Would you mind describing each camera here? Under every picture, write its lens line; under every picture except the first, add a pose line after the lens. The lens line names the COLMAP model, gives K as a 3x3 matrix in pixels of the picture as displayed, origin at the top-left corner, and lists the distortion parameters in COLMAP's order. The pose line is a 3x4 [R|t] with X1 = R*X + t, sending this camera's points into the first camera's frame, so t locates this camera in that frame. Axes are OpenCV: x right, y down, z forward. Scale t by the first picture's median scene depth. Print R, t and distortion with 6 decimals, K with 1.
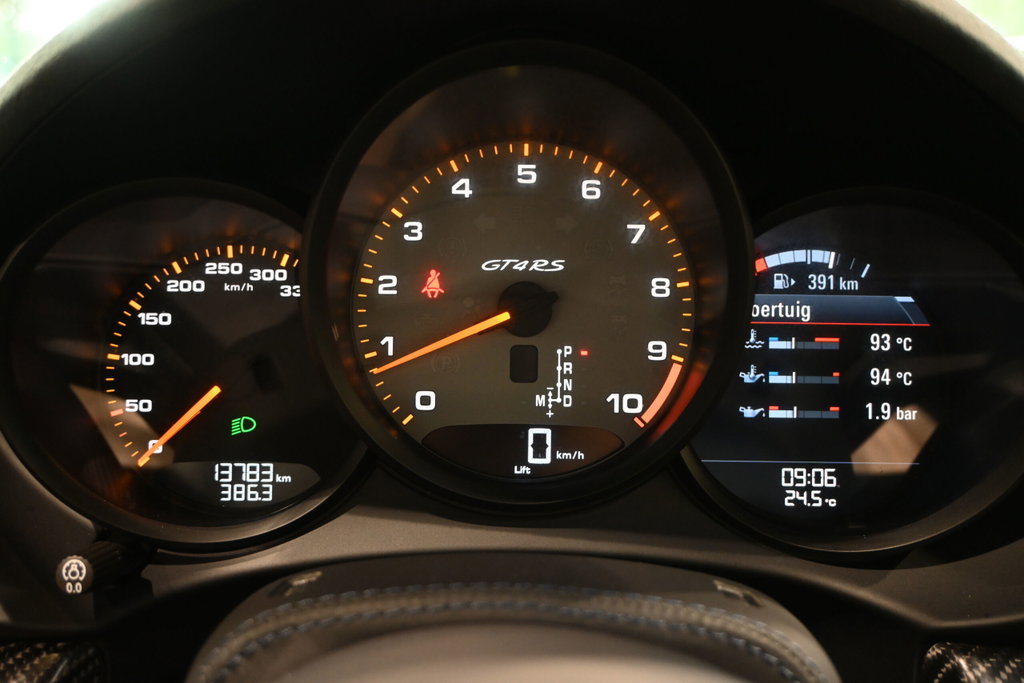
lens RADIAL K [[972.1, 0, 512.8], [0, 972.1, 342.6], [0, 0, 1]] dist [-0.010753, 0.000000]
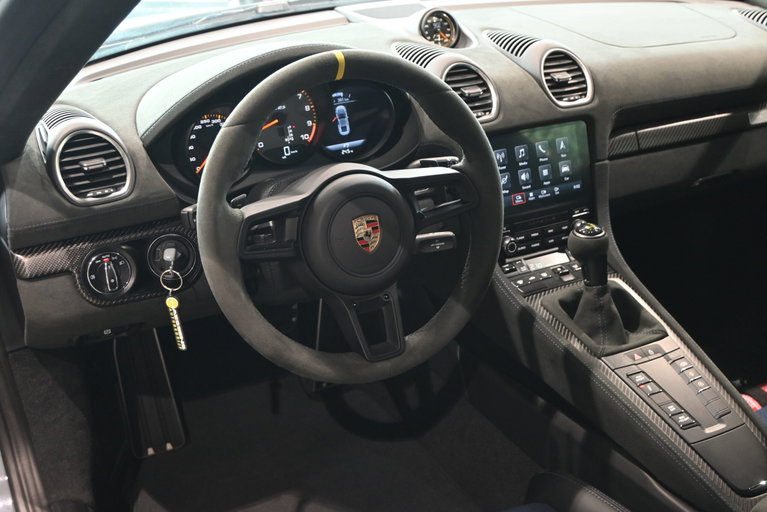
lens RADIAL K [[953.4, 0, 386.8], [0, 953.4, 257.9], [0, 0, 1]] dist [0.000807, 0.000000]
pose [[0.875155, -0.232188, 0.424490, -1.437274], [0.159580, 0.966755, 0.199796, -0.197946], [-0.456768, -0.107112, 0.883114, -2.846608]]
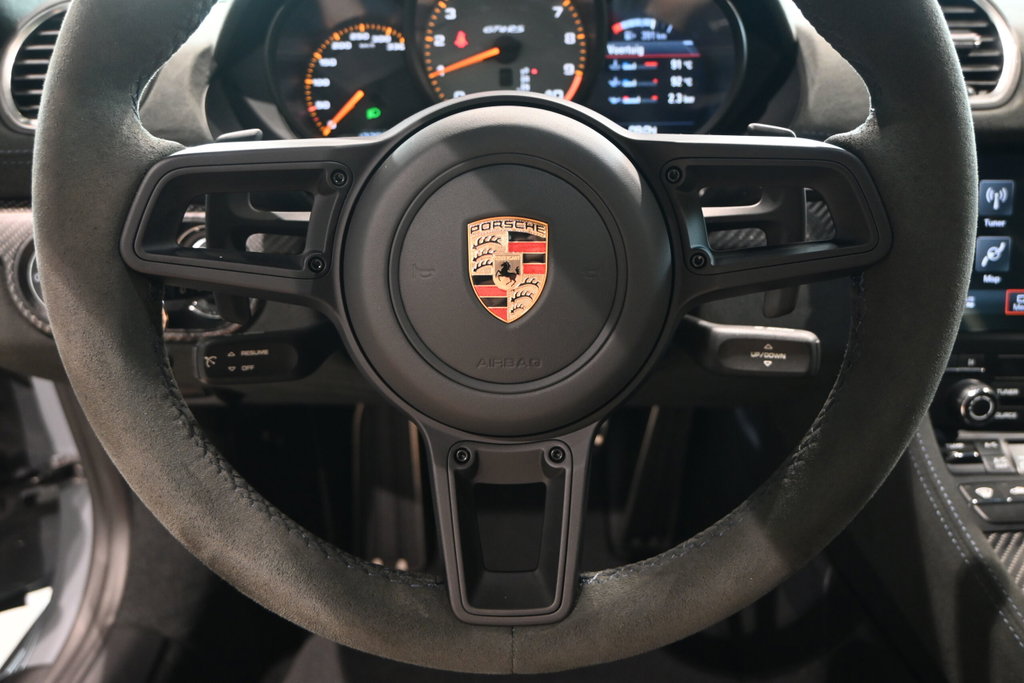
lens RADIAL K [[776.8, 0, 501.9], [0, 776.8, 347.5], [0, 0, 1]] dist [-0.012874, -0.004220]
pose [[0.999546, -0.029897, 0.003628, -0.020290], [0.029079, 0.989430, 0.142069, 0.356620], [-0.007837, -0.141899, 0.989850, -0.735444]]
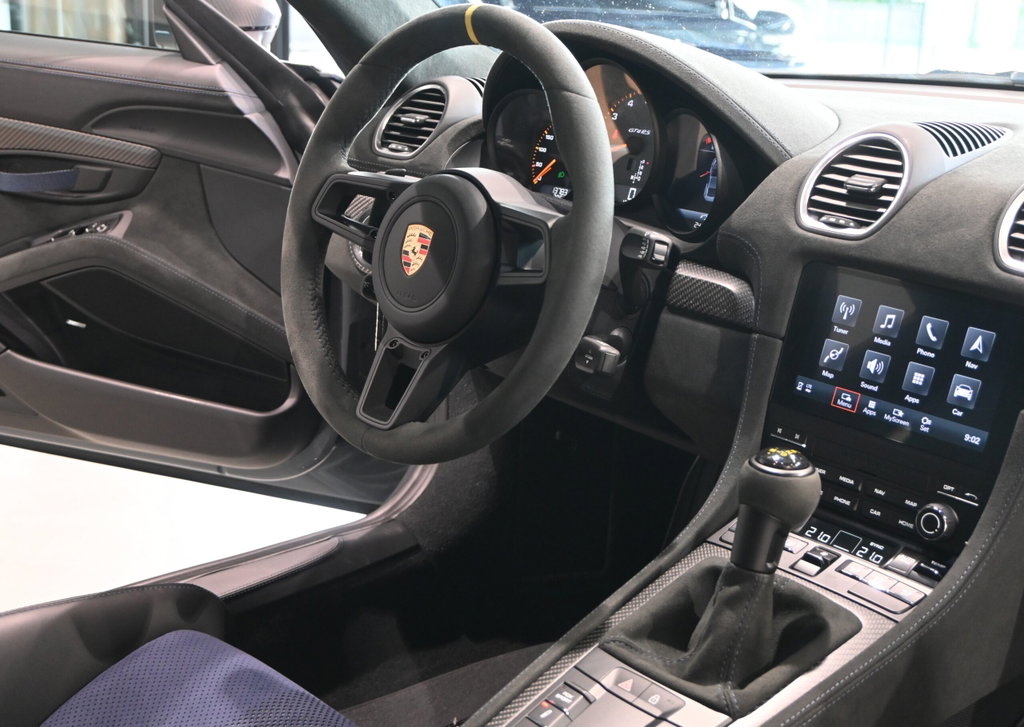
lens RADIAL K [[1421.7, 0, 516.7], [0, 1421.7, 359.5], [0, 0, 1]] dist [0.009391, 0.000000]
pose [[0.674457, 0.208202, -0.708350, 2.889777], [-0.217402, 0.972884, 0.078956, 0.325330], [0.705581, 0.100744, 0.701432, -2.151729]]
